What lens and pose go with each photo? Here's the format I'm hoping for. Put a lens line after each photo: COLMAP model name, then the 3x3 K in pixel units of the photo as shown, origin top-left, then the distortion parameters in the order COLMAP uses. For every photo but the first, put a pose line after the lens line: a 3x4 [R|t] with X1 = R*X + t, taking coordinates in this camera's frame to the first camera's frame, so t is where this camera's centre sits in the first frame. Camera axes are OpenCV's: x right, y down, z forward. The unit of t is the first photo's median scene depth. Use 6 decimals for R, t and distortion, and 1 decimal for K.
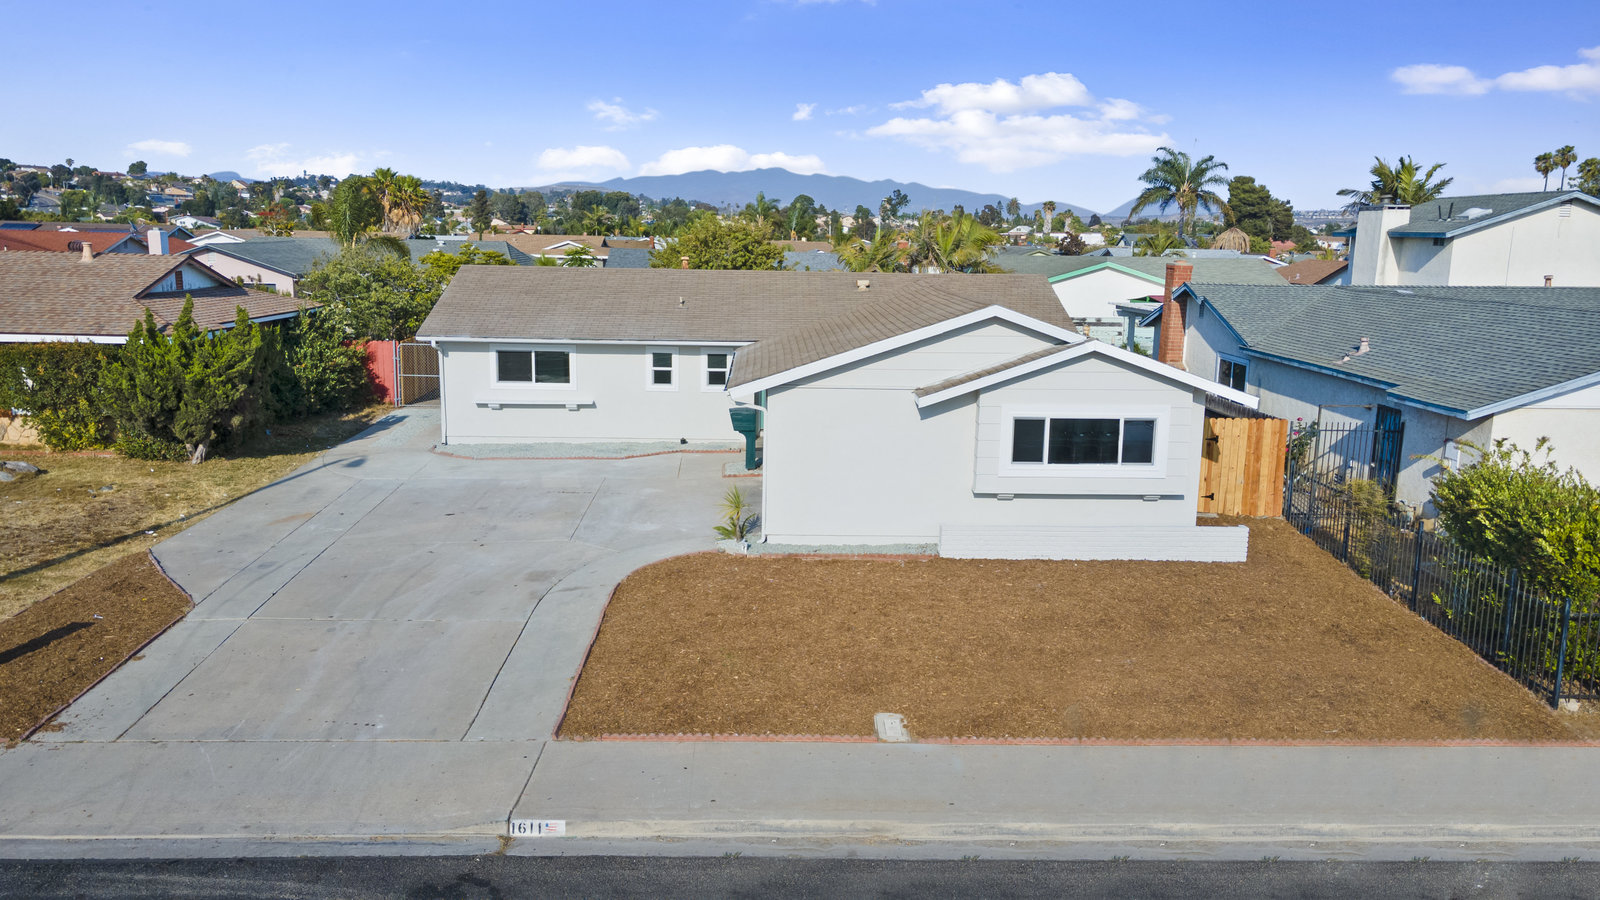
lens RADIAL K [[1166.3, 0, 801.0], [0, 1166.3, 450.0], [0, 0, 1]] dist [0.035087, 0.002912]
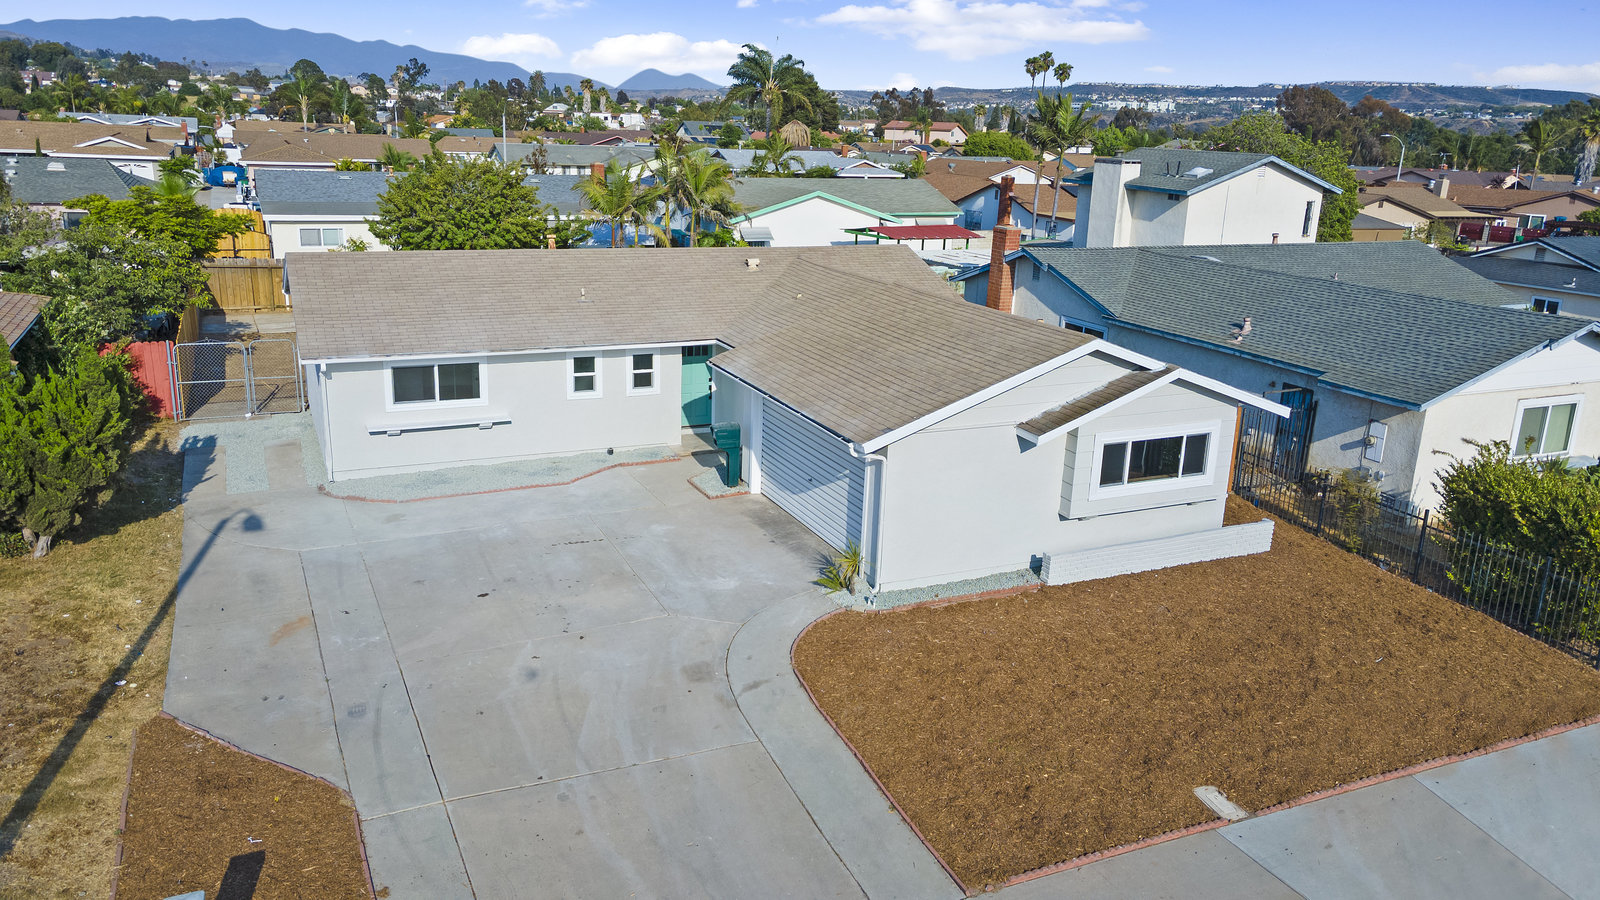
lens RADIAL K [[1166.3, 0, 800.6], [0, 1166.3, 440.0], [0, 0, 1]] dist [0.035087, 0.002912]
pose [[0.921064, -0.090697, 0.378703, -0.360066], [0.054035, 0.992858, 0.106361, -0.122819], [-0.385645, -0.077502, 0.919386, 0.116729]]
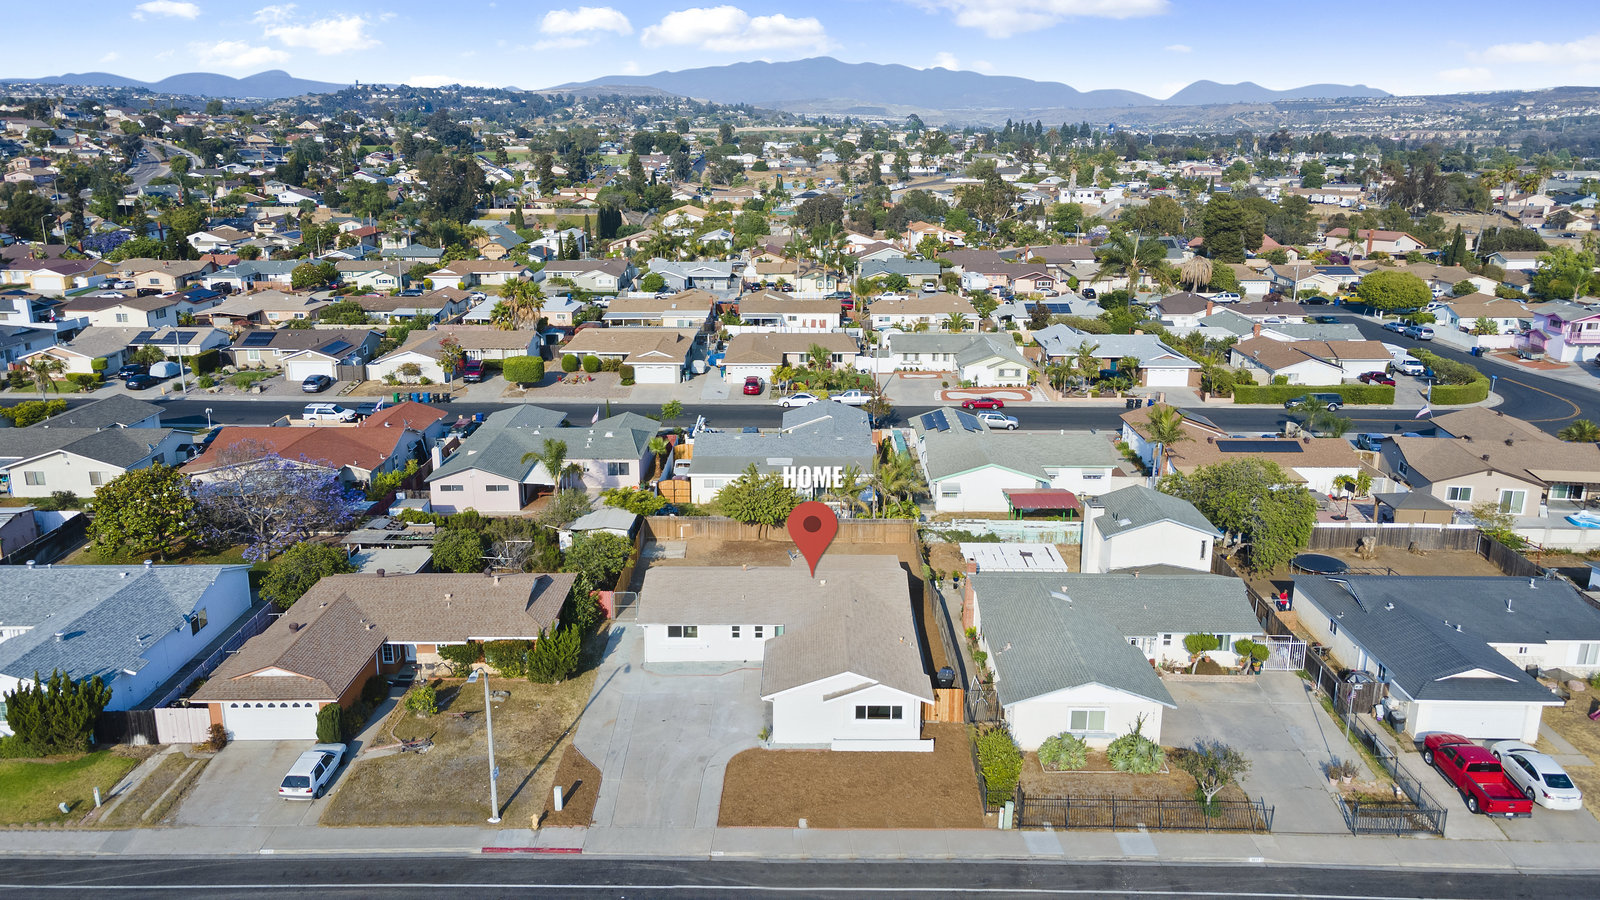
lens RADIAL K [[1166.3, 0, 791.8], [0, 1166.3, 441.5], [0, 0, 1]] dist [0.035087, 0.002912]
pose [[0.998690, -0.005629, -0.050863, 0.137748], [0.009705, 0.996728, 0.080247, -0.750499], [0.050245, -0.080636, 0.995476, -1.548664]]
